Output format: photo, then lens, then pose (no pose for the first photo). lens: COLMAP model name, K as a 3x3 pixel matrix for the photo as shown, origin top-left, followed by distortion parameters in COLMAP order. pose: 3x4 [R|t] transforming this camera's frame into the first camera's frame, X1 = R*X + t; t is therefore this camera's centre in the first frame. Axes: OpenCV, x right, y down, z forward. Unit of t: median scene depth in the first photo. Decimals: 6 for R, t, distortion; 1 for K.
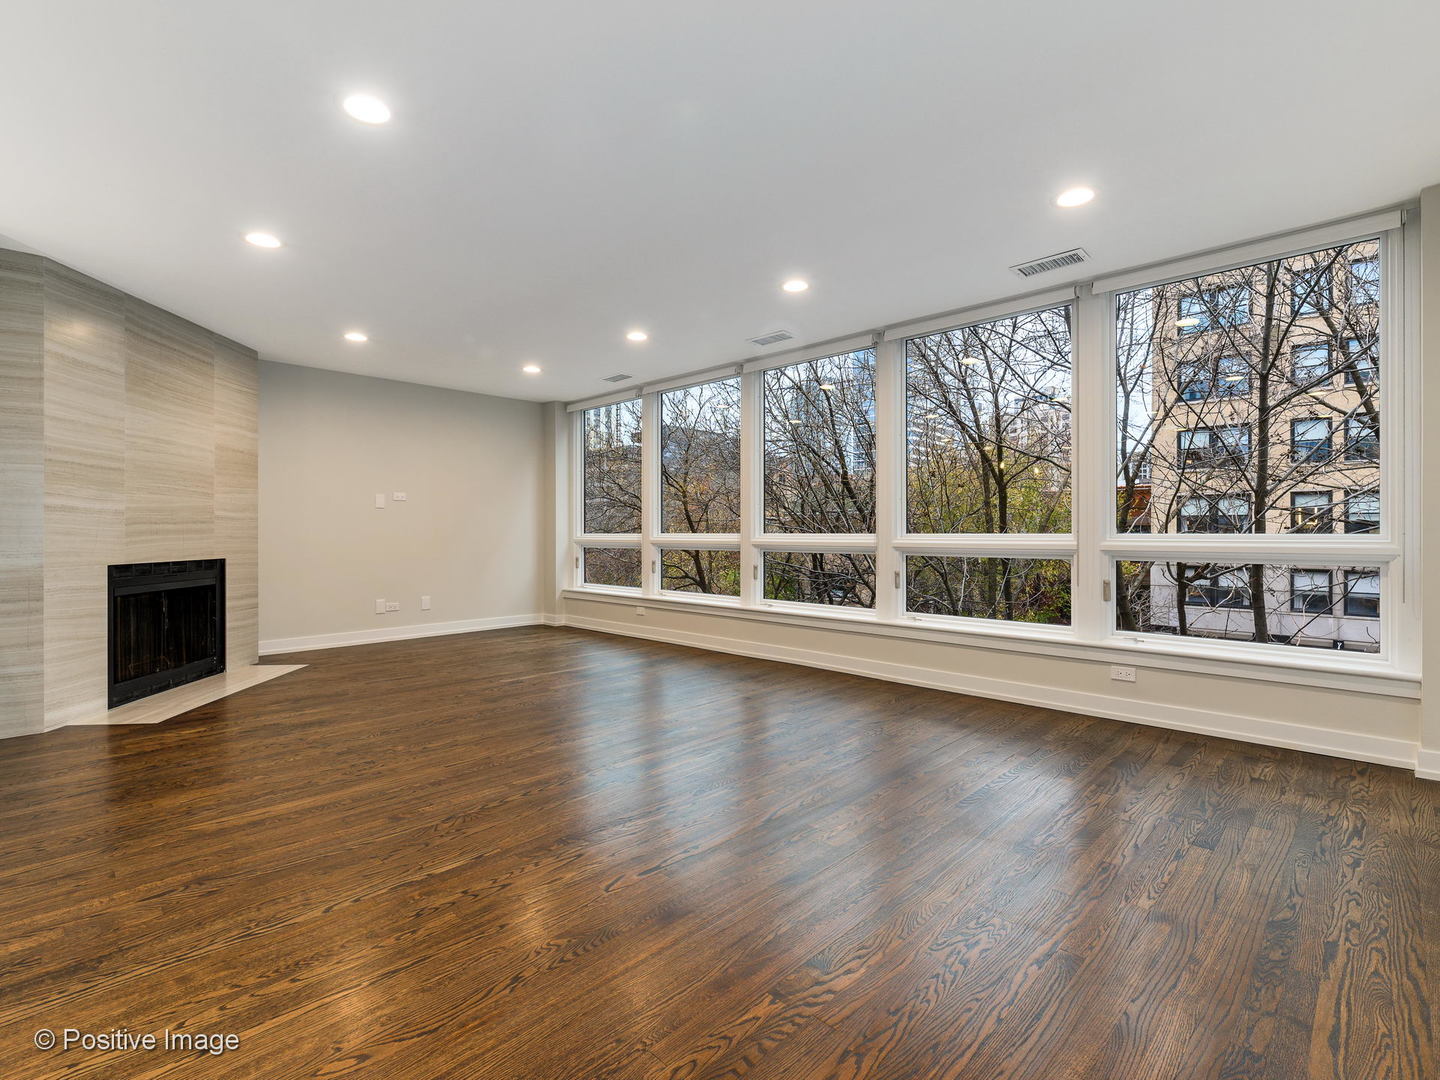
lens RADIAL K [[682.3, 0, 720.0], [0, 682.3, 540.0], [0, 0, 1]] dist [0.000573, 0.000401]
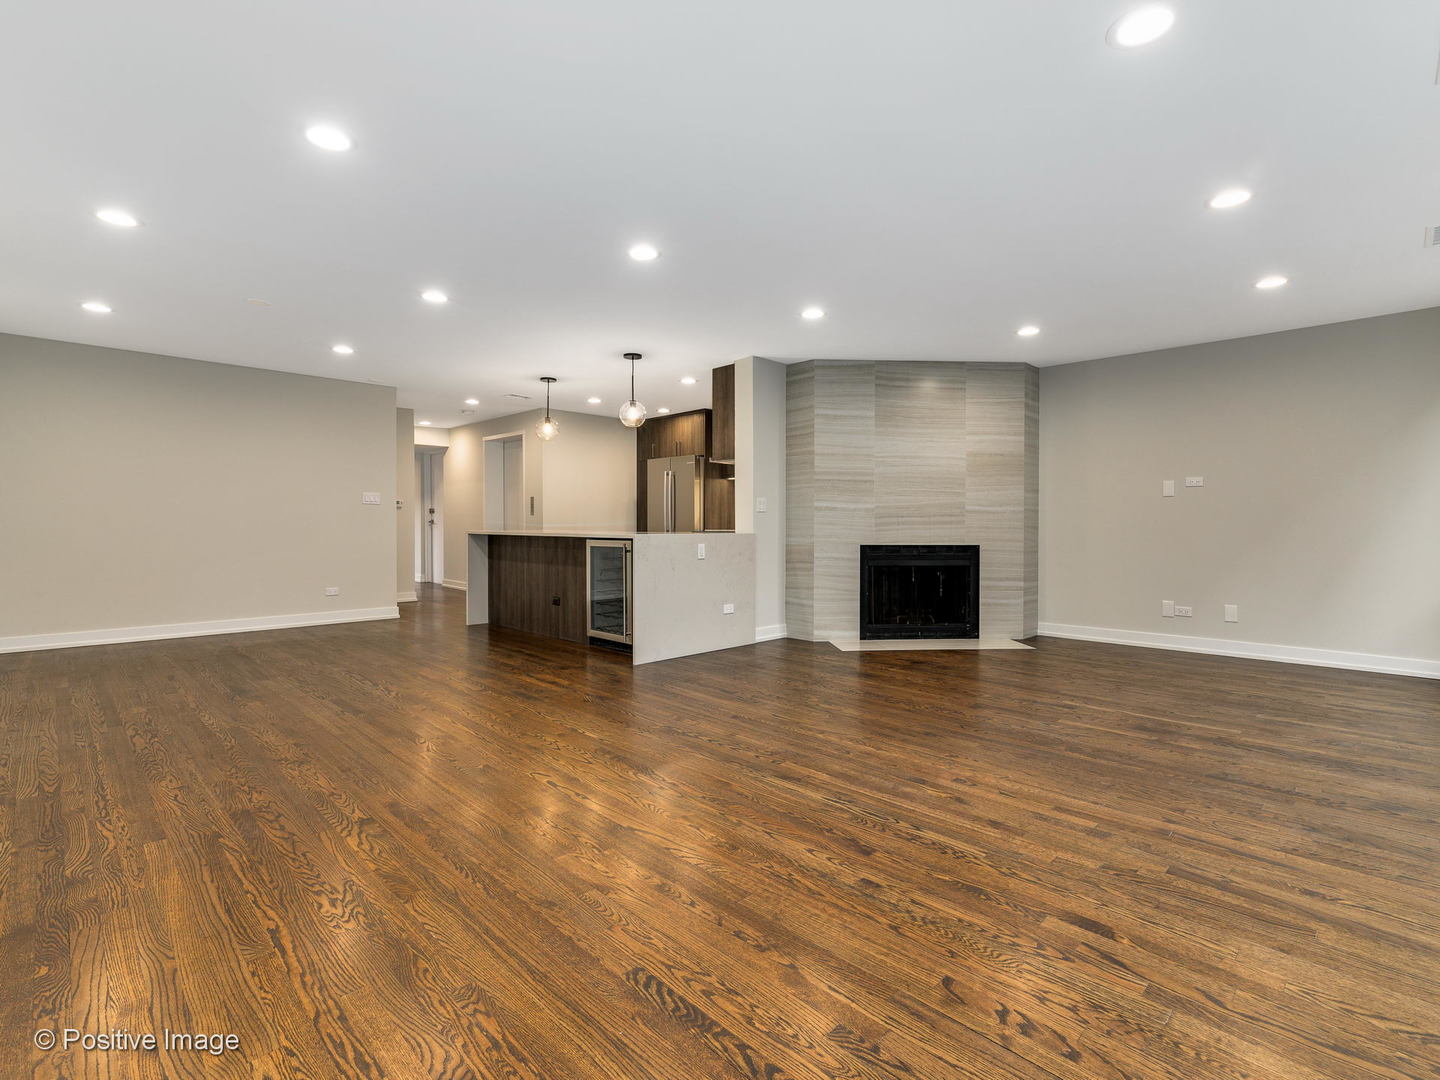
lens RADIAL K [[682.3, 0, 720.0], [0, 682.3, 540.0], [0, 0, 1]] dist [0.000573, 0.000401]
pose [[-0.018378, 0.024502, -0.999531, 0.629812], [-0.015154, 0.999578, 0.024782, -0.006747], [0.999716, 0.015603, -0.017998, 0.717633]]
